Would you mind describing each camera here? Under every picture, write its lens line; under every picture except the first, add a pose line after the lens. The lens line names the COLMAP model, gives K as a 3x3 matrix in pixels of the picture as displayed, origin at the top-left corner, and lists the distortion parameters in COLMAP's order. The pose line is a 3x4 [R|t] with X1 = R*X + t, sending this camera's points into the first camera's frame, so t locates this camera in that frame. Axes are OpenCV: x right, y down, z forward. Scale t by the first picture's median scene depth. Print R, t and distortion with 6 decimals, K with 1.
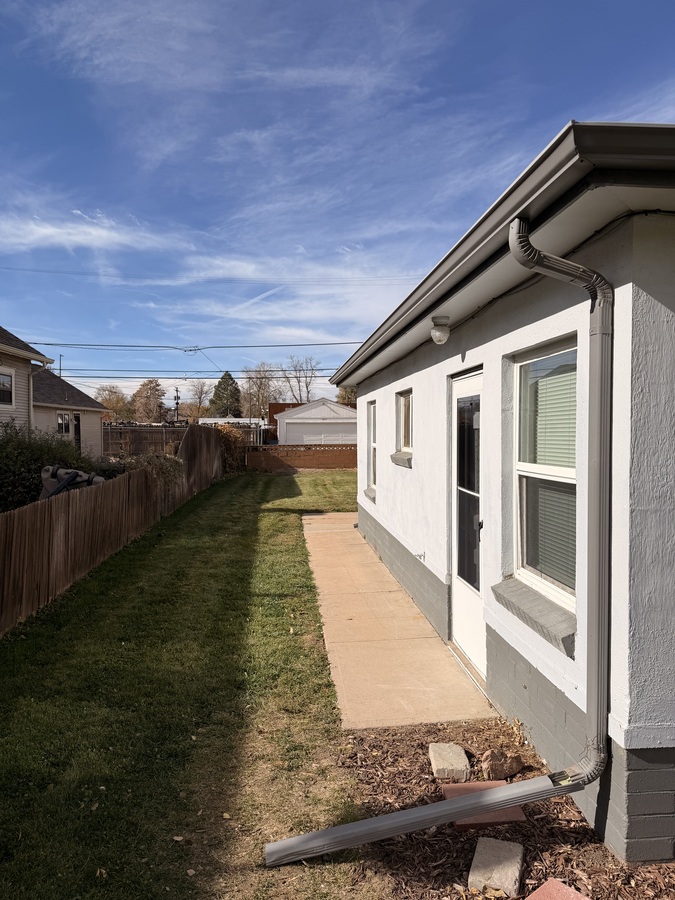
lens RADIAL K [[648.9, 0, 338.3], [0, 648.9, 468.0], [0, 0, 1]] dist [0.135162, -0.155939]
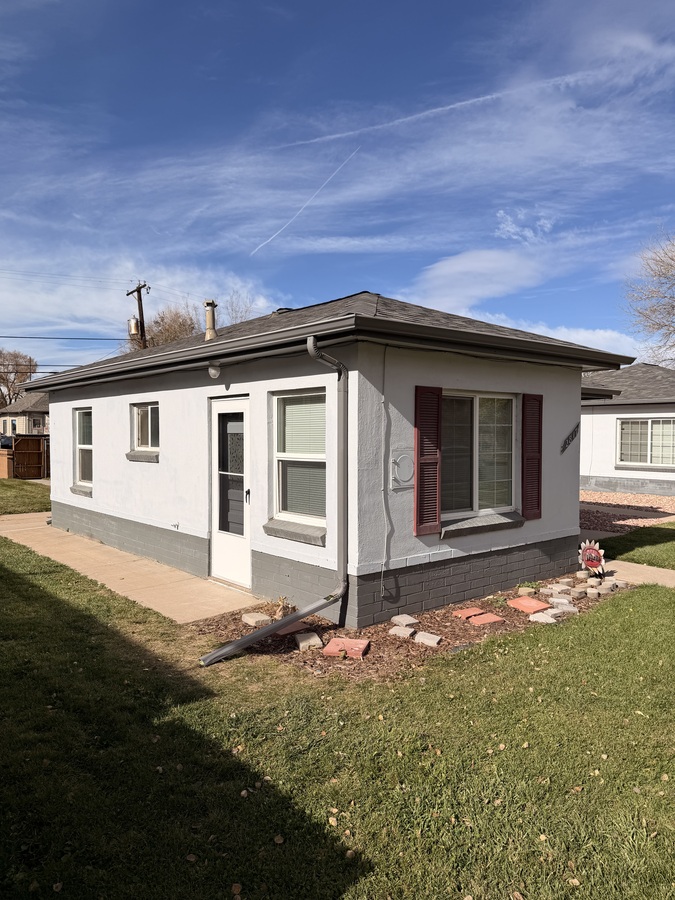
lens RADIAL K [[648.9, 0, 338.3], [0, 648.9, 468.0], [0, 0, 1]] dist [0.135162, -0.155939]
pose [[0.807192, -0.025037, 0.589757, -0.624255], [0.033098, 0.999448, -0.002871, 0.043255], [-0.589360, 0.021837, 0.807575, -0.509964]]
